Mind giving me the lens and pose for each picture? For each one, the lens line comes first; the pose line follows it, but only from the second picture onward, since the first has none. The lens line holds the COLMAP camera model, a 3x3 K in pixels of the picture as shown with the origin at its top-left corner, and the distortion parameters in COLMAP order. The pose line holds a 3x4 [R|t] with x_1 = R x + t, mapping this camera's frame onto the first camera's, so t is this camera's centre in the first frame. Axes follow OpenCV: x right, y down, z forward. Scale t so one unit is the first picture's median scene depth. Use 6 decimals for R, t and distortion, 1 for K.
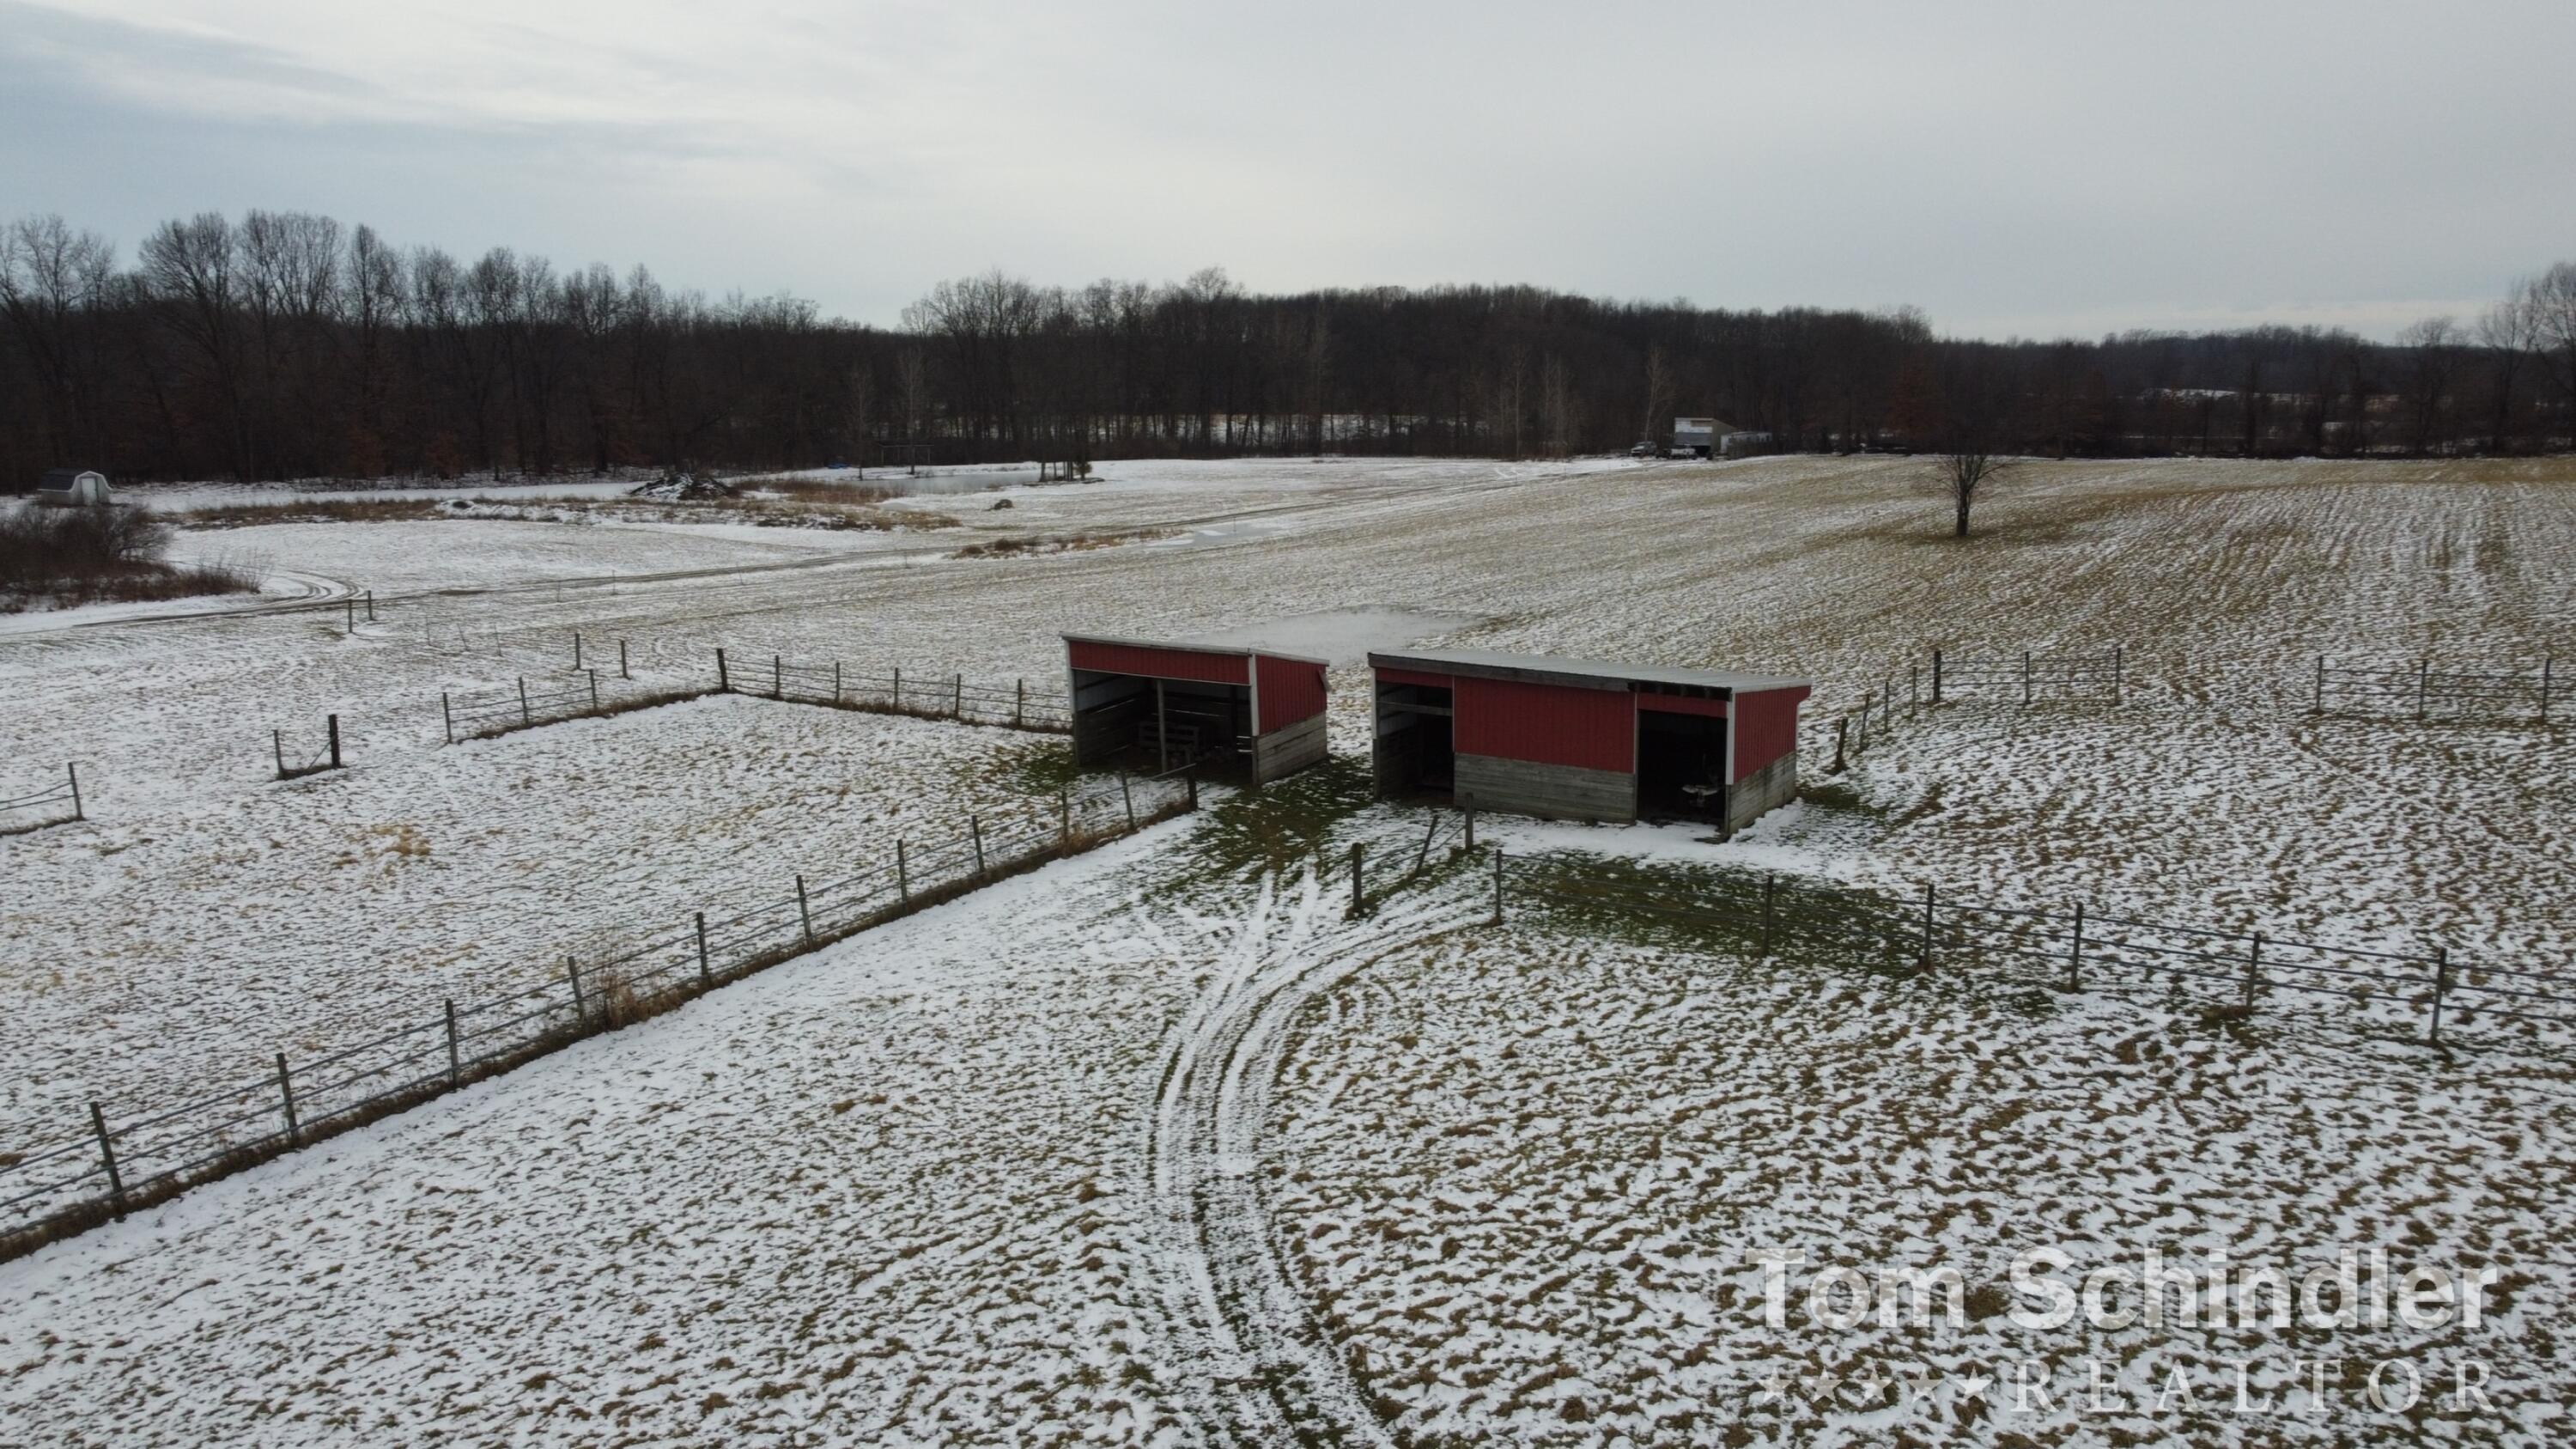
lens RADIAL K [[1954.5, 0, 1281.3], [0, 1954.5, 722.2], [0, 0, 1]] dist [-0.001737, 0.001568]
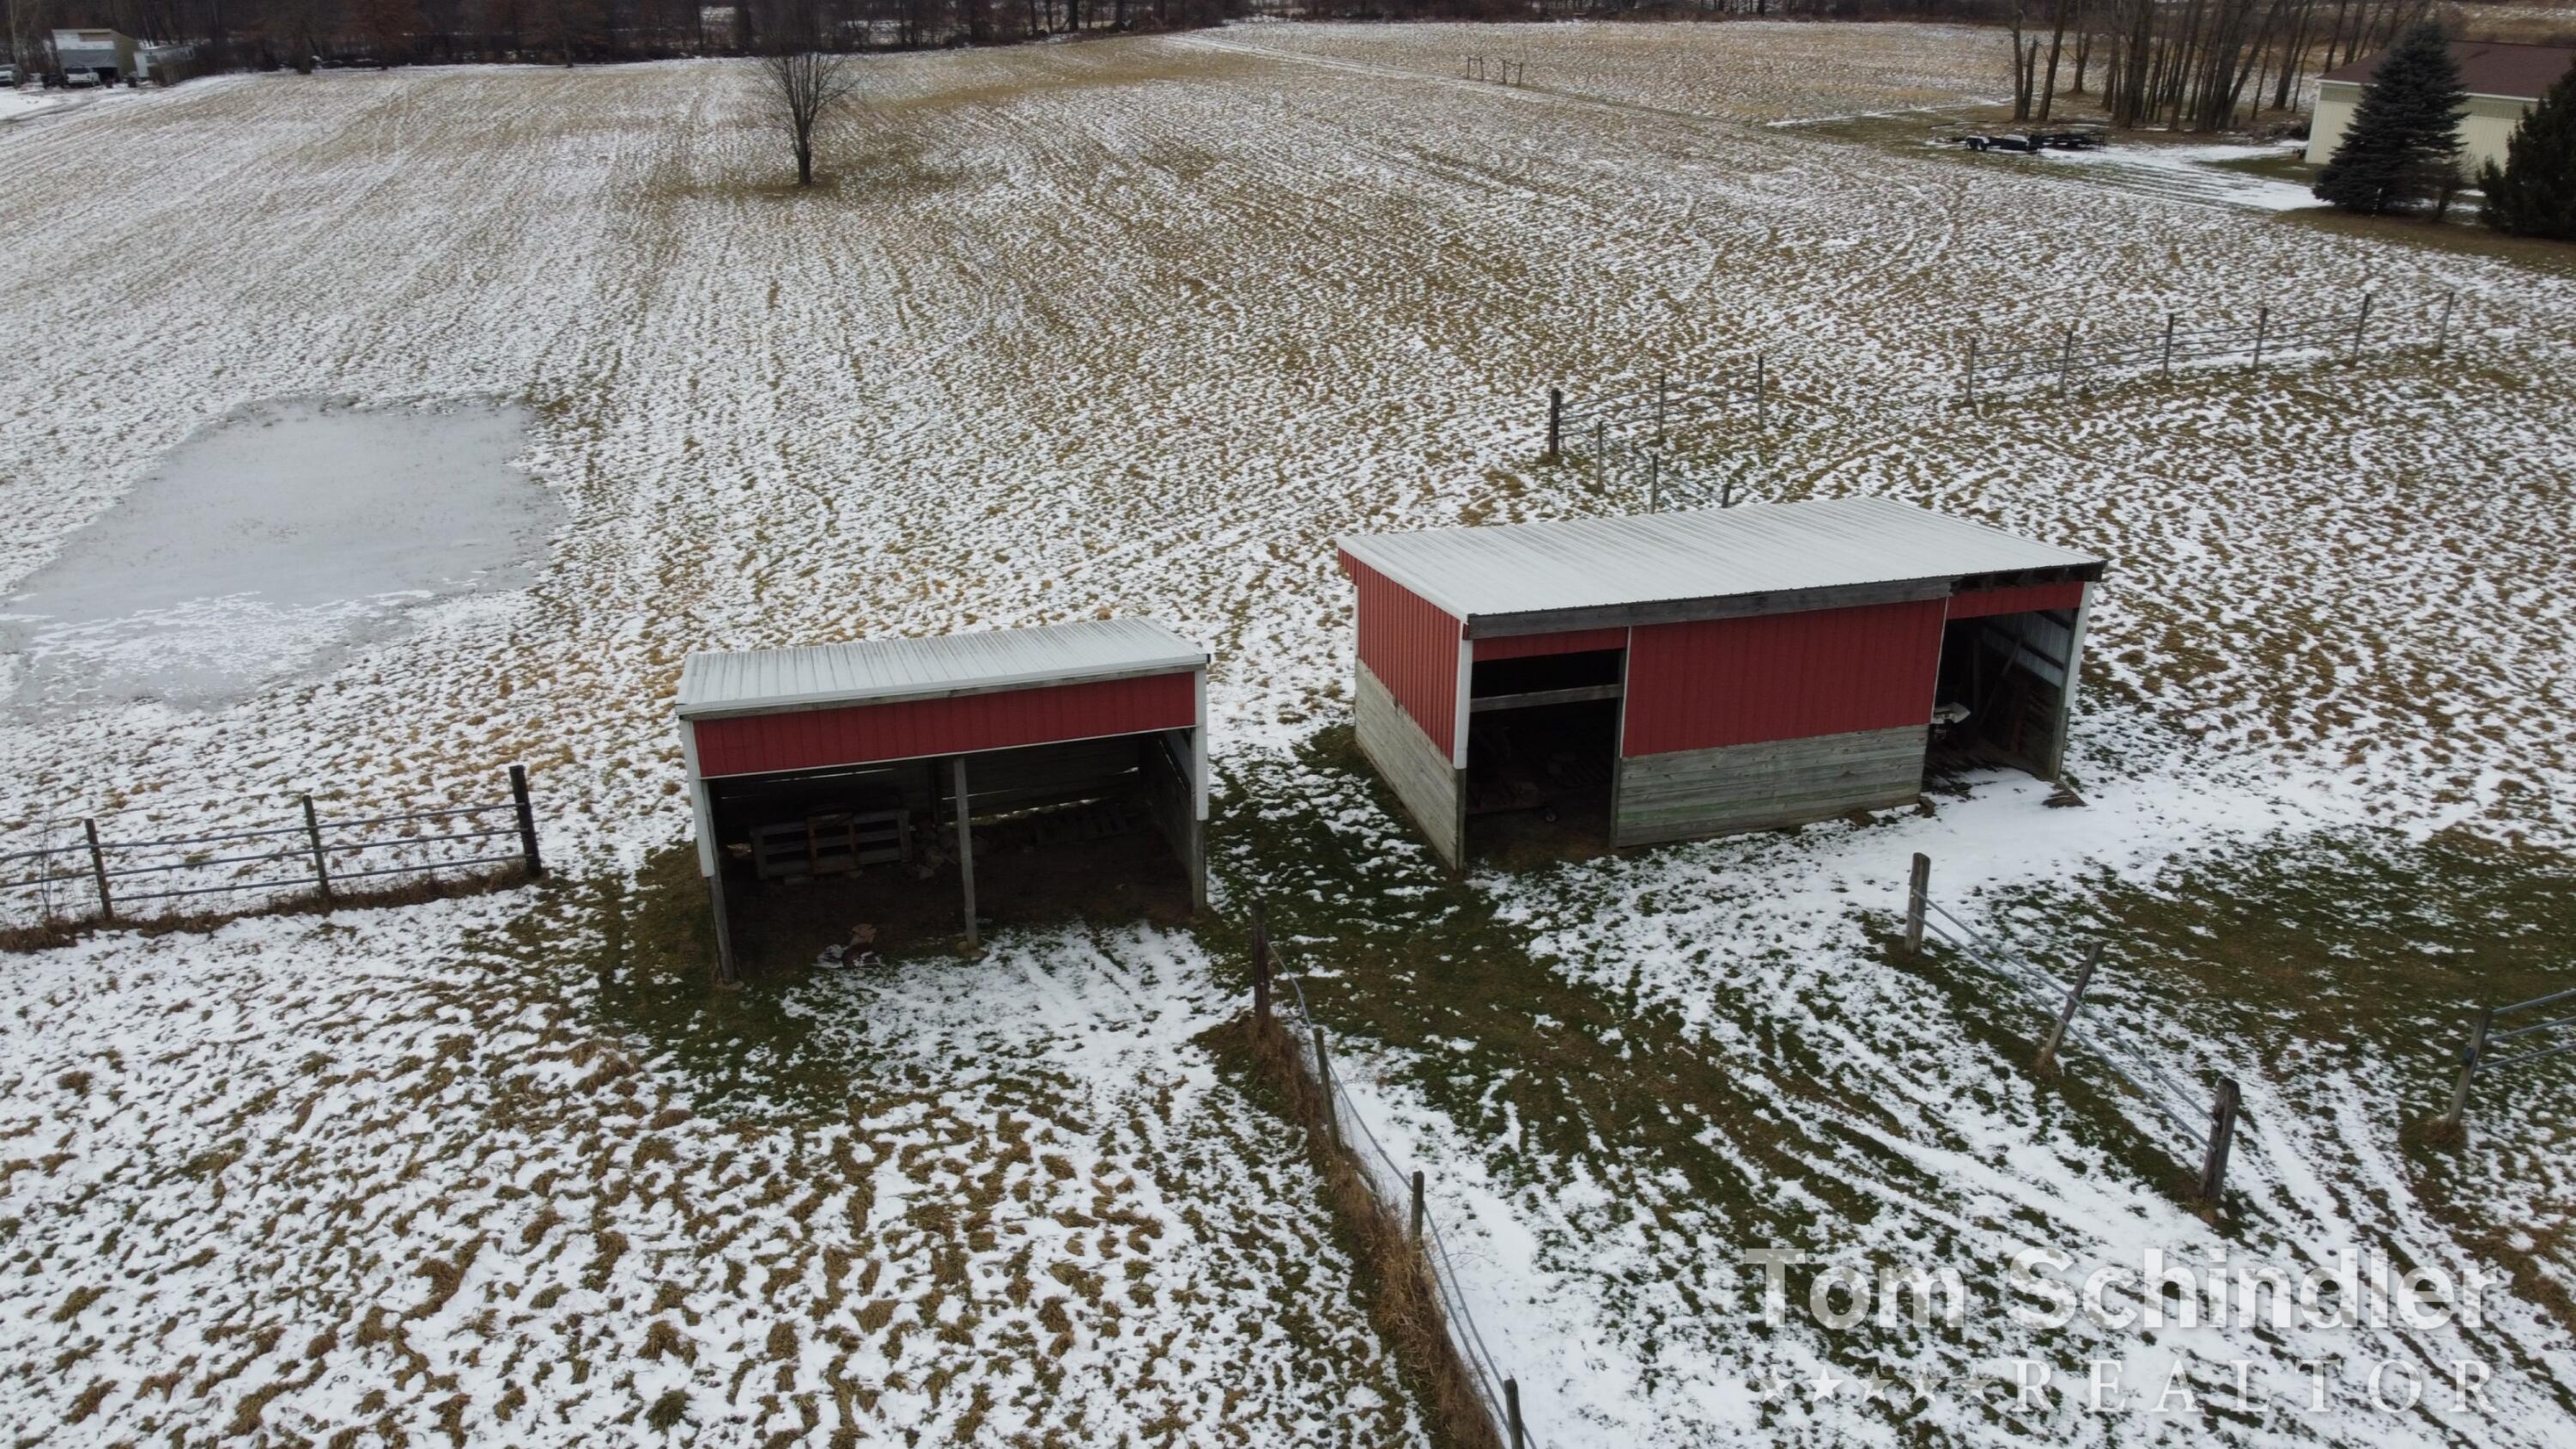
lens RADIAL K [[1954.5, 0, 1281.3], [0, 1954.5, 722.2], [0, 0, 1]] dist [-0.001737, 0.001568]
pose [[0.667914, -0.274552, 0.691746, -0.237627], [0.133105, 0.958549, 0.251926, -0.097933], [-0.732239, -0.076190, 0.676773, 0.473134]]
